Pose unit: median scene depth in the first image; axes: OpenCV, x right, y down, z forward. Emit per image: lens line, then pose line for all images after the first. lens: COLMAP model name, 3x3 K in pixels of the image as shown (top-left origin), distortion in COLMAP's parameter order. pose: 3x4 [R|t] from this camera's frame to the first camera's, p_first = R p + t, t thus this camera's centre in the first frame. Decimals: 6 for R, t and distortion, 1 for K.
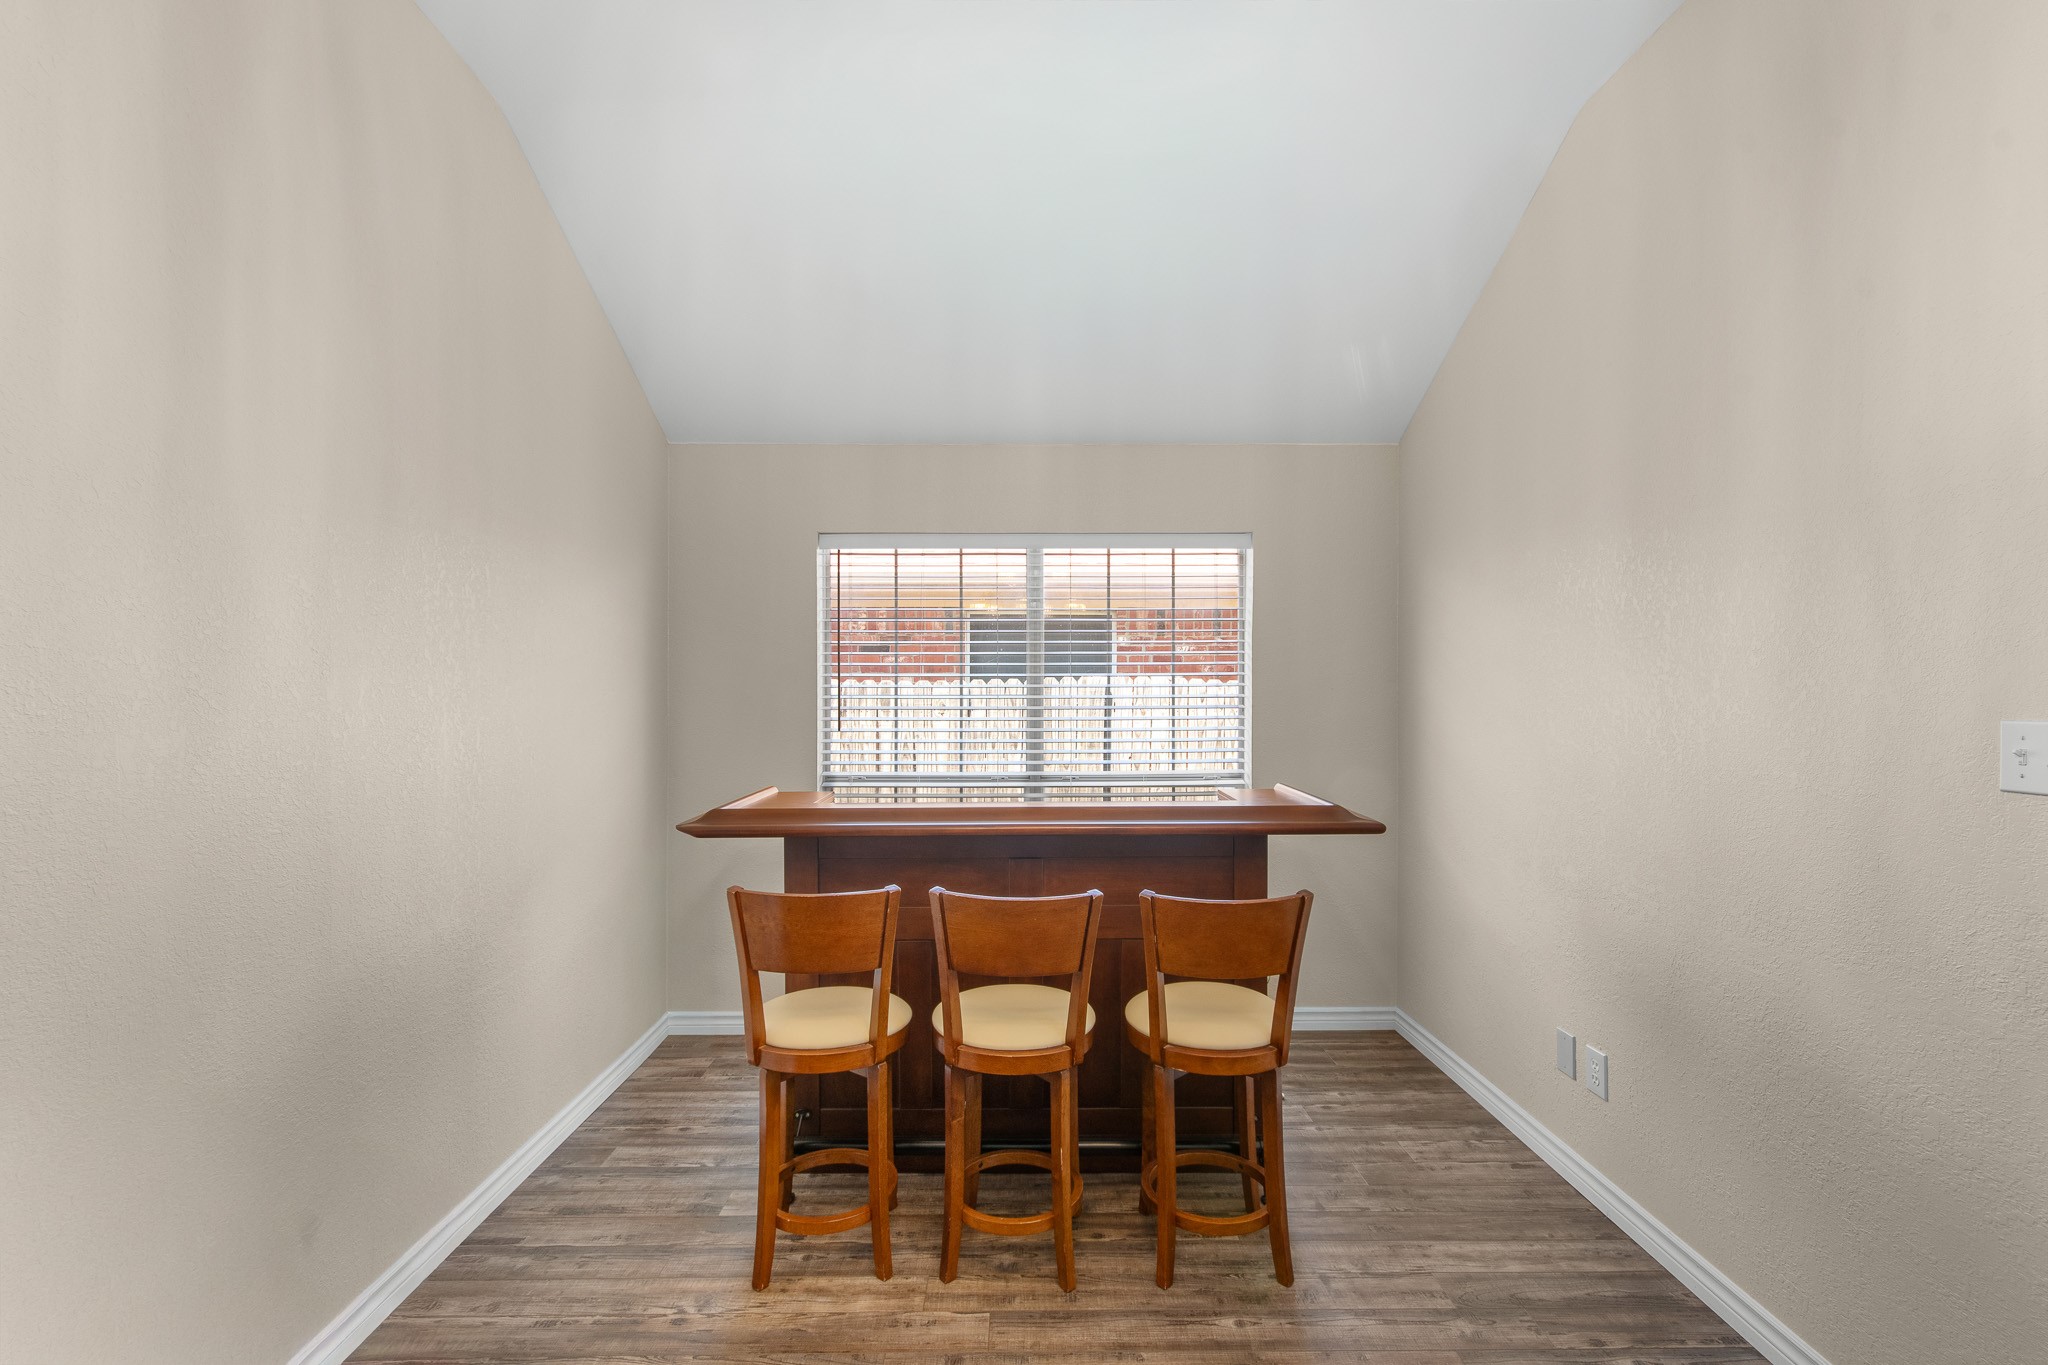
lens RADIAL K [[899.8, 0, 1024.4], [0, 899.8, 692.9], [0, 0, 1]] dist [0.001897, 0.000874]
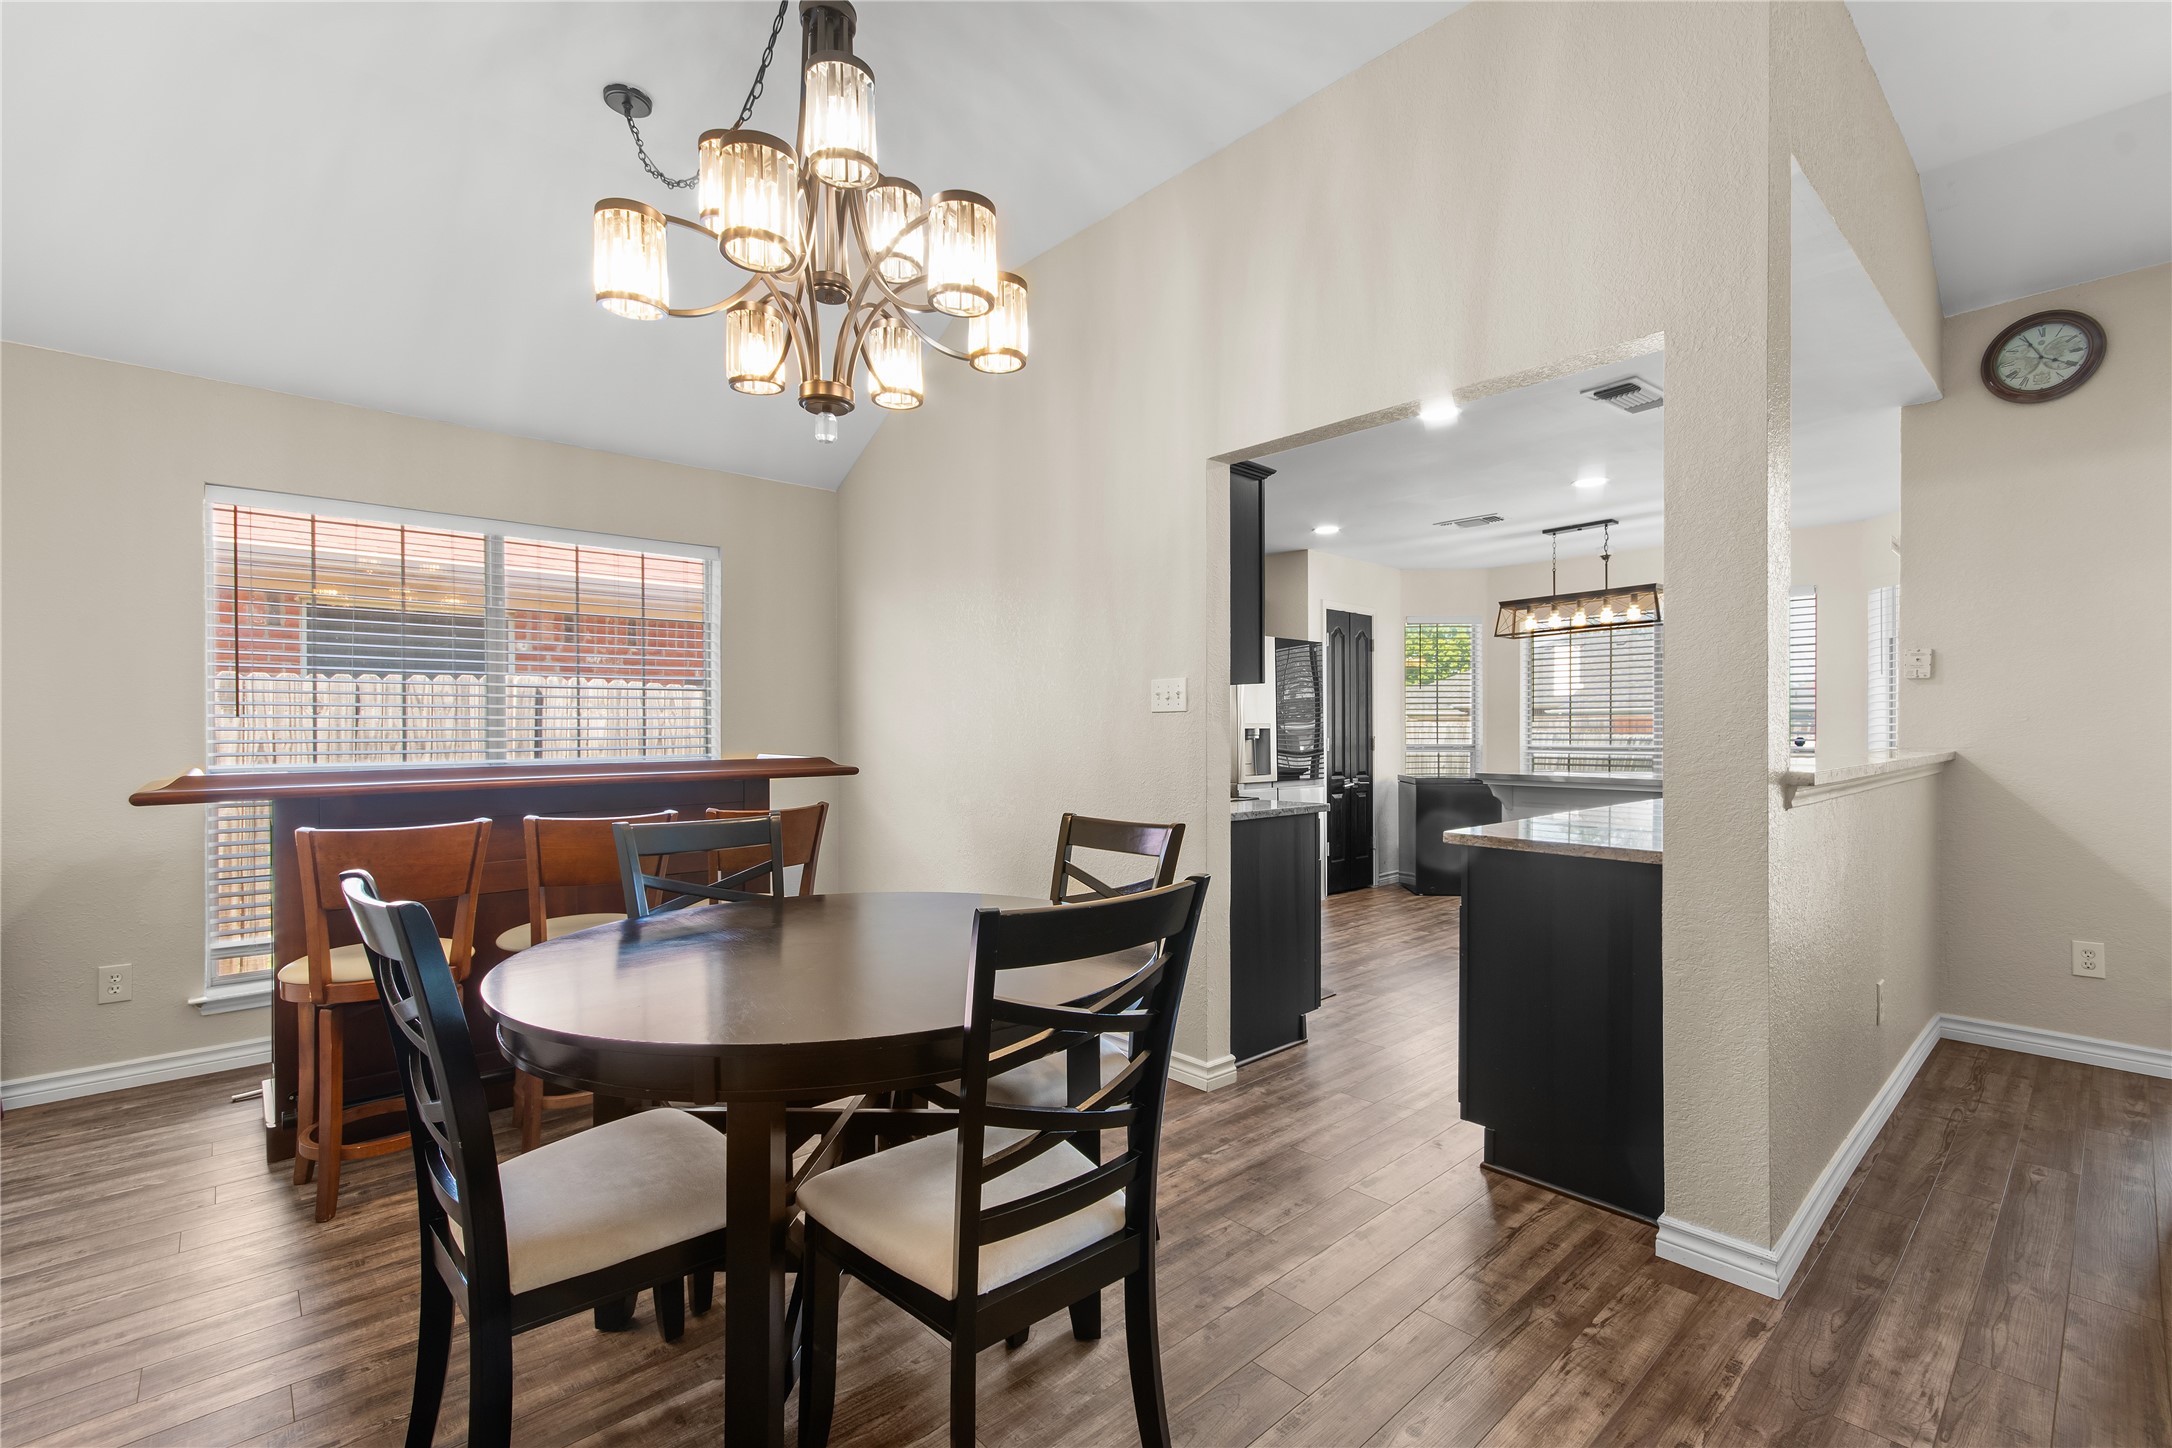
lens RADIAL K [[954.3, 0, 1086.4], [0, 954.3, 735.0], [0, 0, 1]] dist [0.001897, 0.000874]
pose [[0.740498, -0.005251, 0.672038, -0.223449], [0.001651, 0.999981, 0.005994, 0.058085], [-0.672057, -0.003329, 0.740492, -0.228591]]
